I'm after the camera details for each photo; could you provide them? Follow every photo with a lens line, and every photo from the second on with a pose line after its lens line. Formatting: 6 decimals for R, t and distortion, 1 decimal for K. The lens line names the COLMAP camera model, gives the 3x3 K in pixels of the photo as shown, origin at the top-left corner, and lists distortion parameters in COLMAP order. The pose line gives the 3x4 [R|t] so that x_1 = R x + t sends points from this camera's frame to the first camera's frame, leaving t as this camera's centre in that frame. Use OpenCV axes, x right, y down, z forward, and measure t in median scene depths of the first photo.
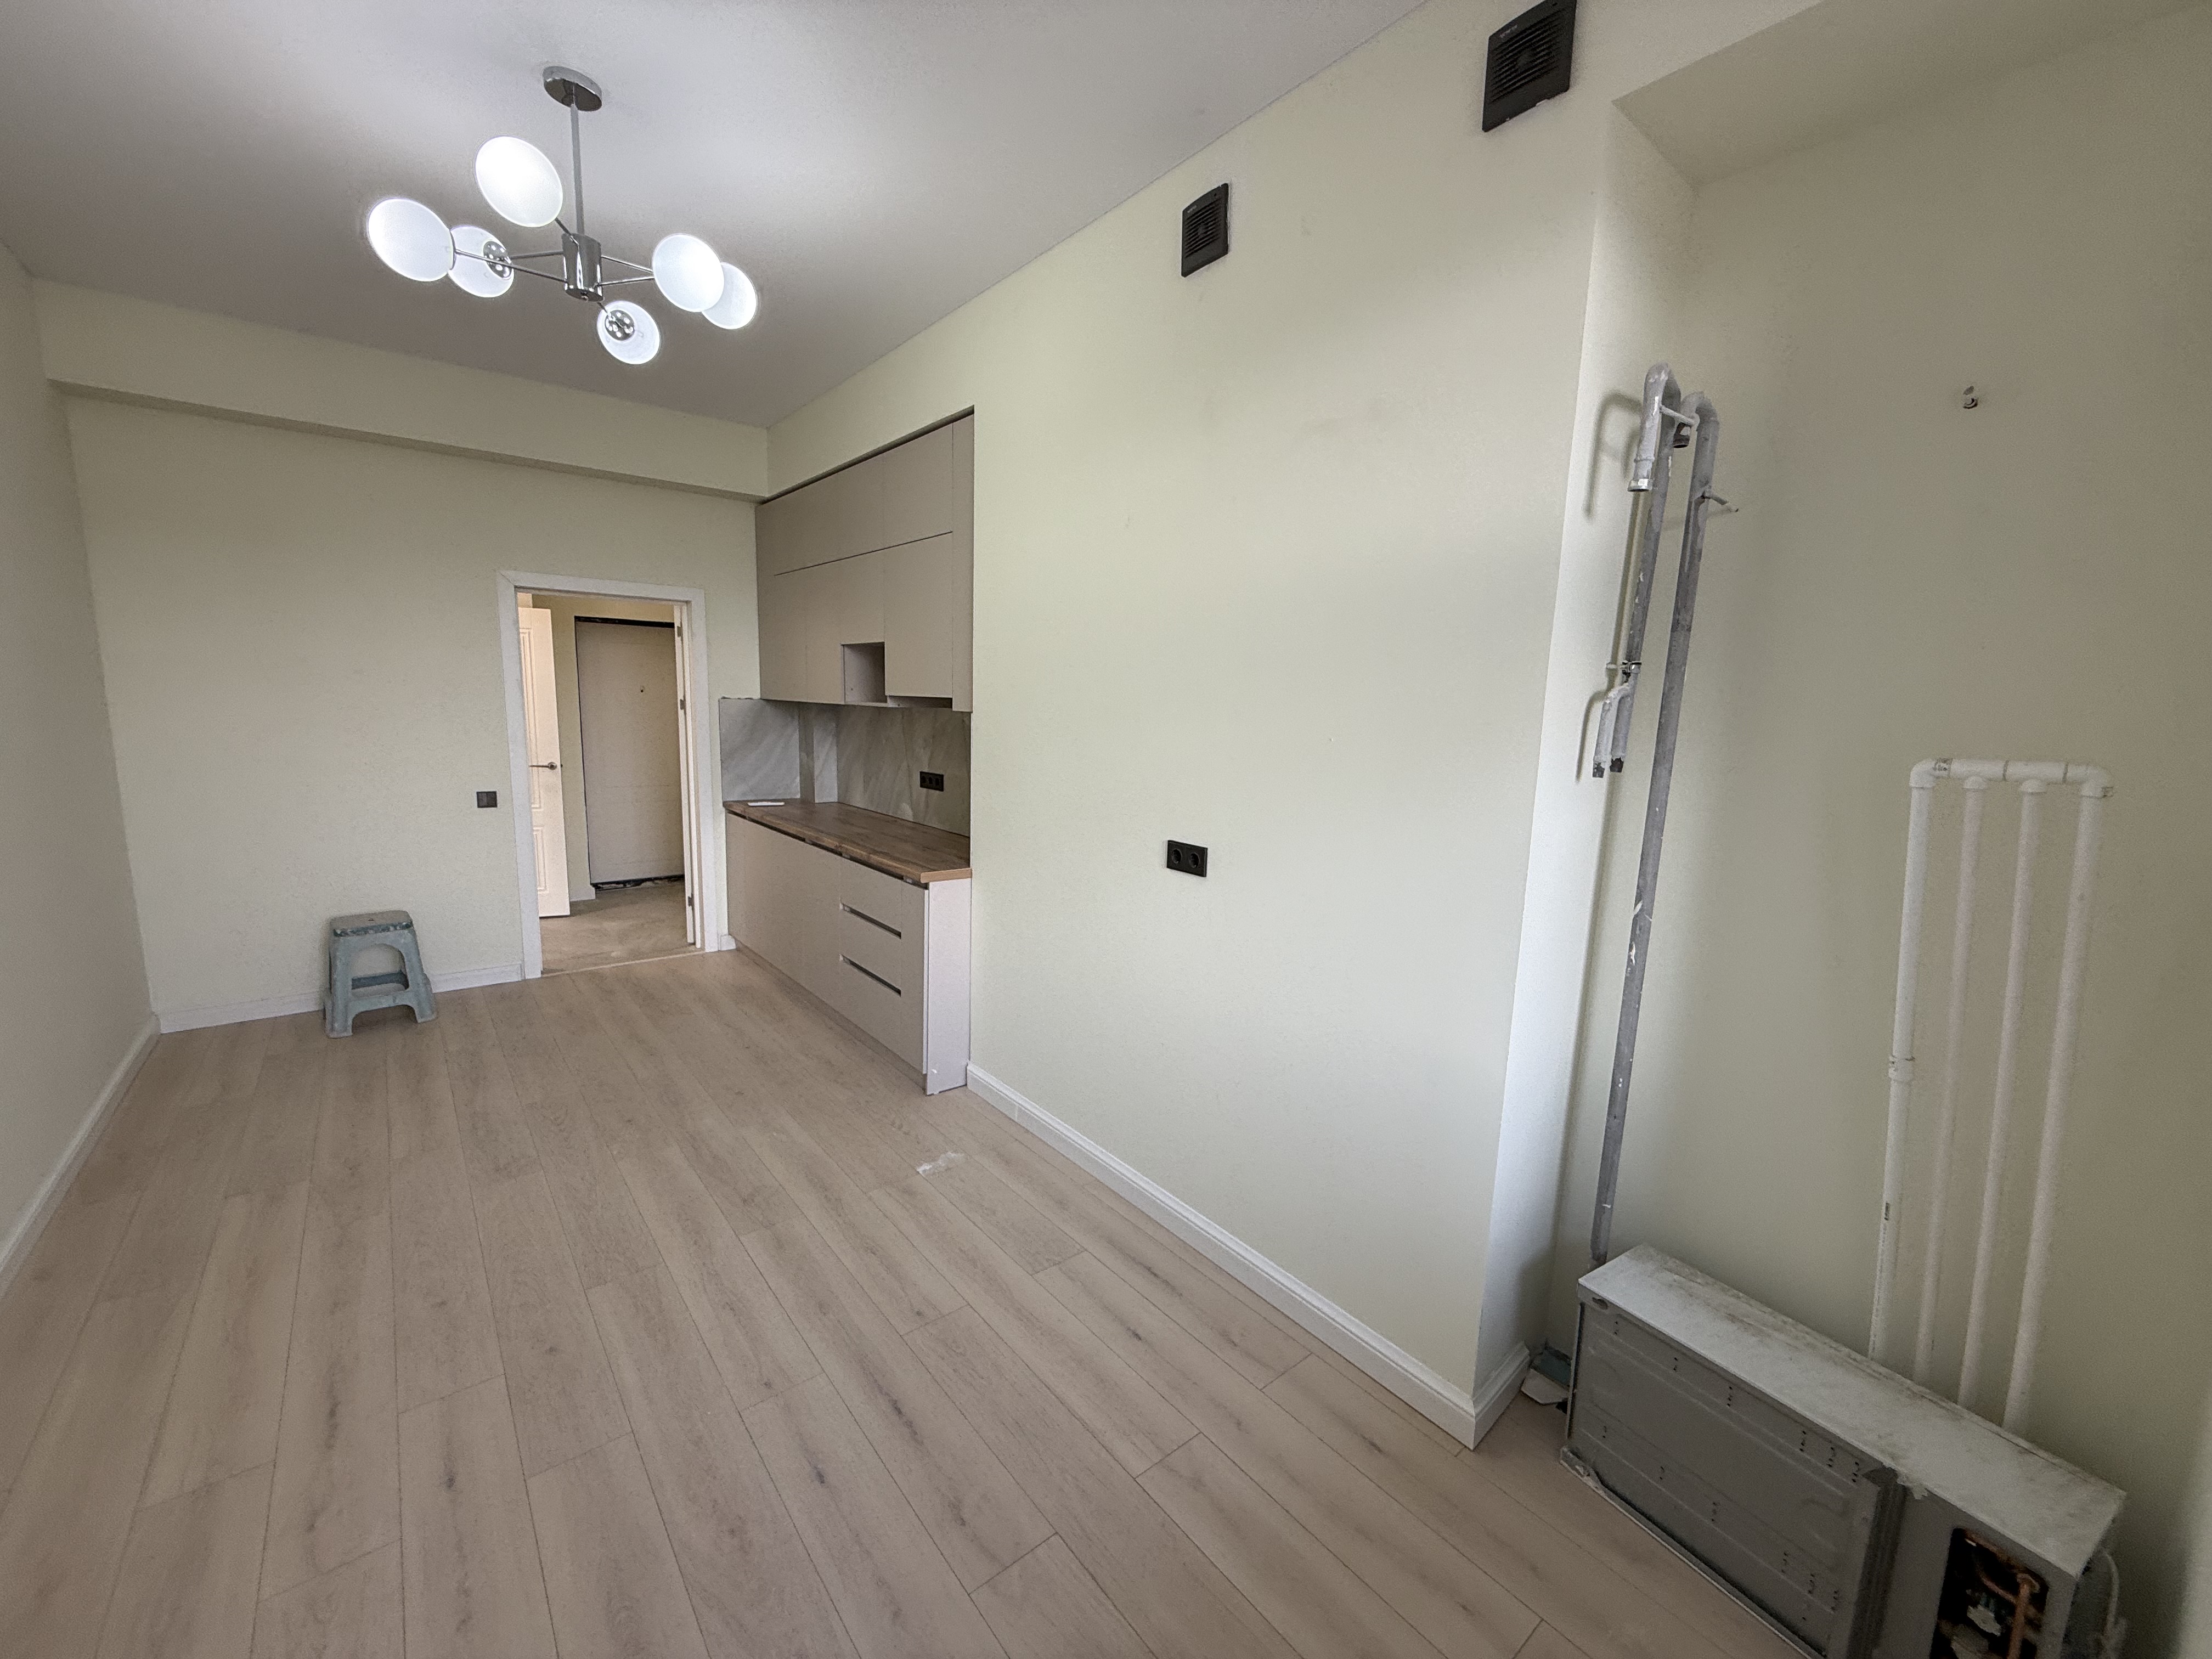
lens RADIAL K [[883.6, 0, 1103.7], [0, 883.6, 824.3], [0, 0, 1]] dist [0.001875, -0.001063]
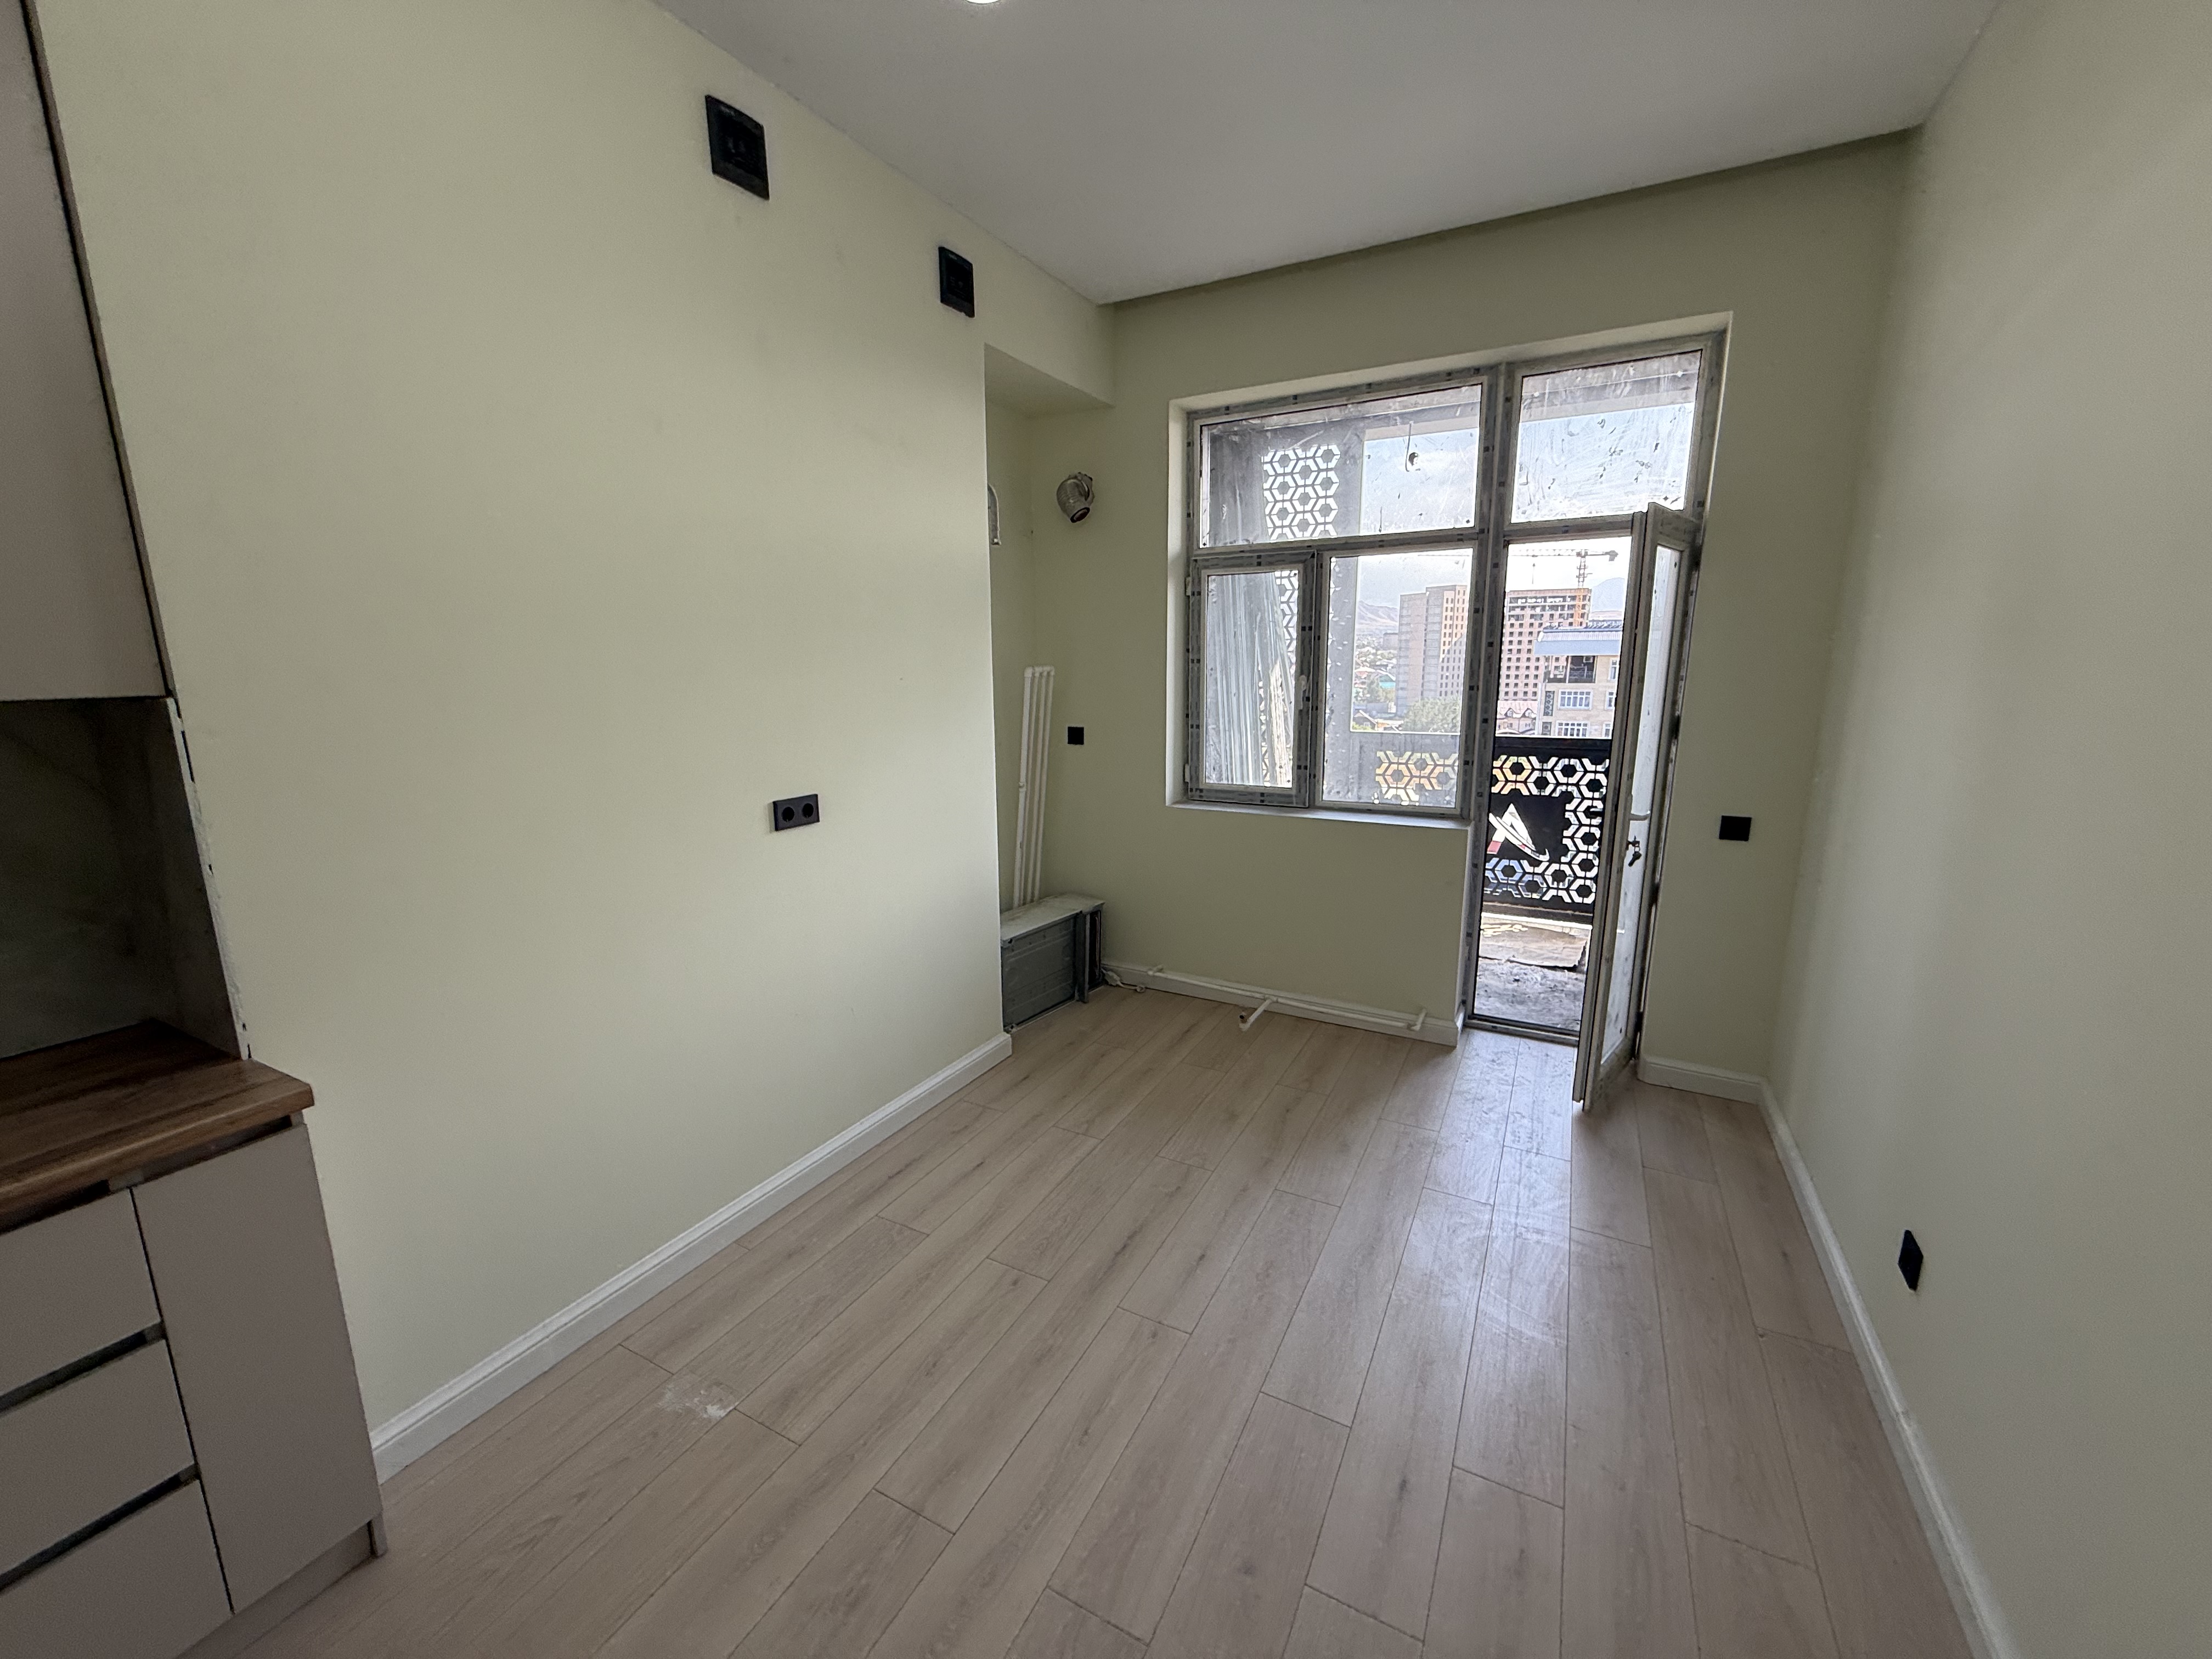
lens RADIAL K [[883.6, 0, 1092.9], [0, 883.6, 834.9], [0, 0, 1]] dist [0.001875, -0.001063]
pose [[-0.382282, -0.199553, 0.902241, -1.044637], [0.134230, 0.954054, 0.267886, -0.177411], [-0.914245, 0.223515, -0.337931, 1.156685]]
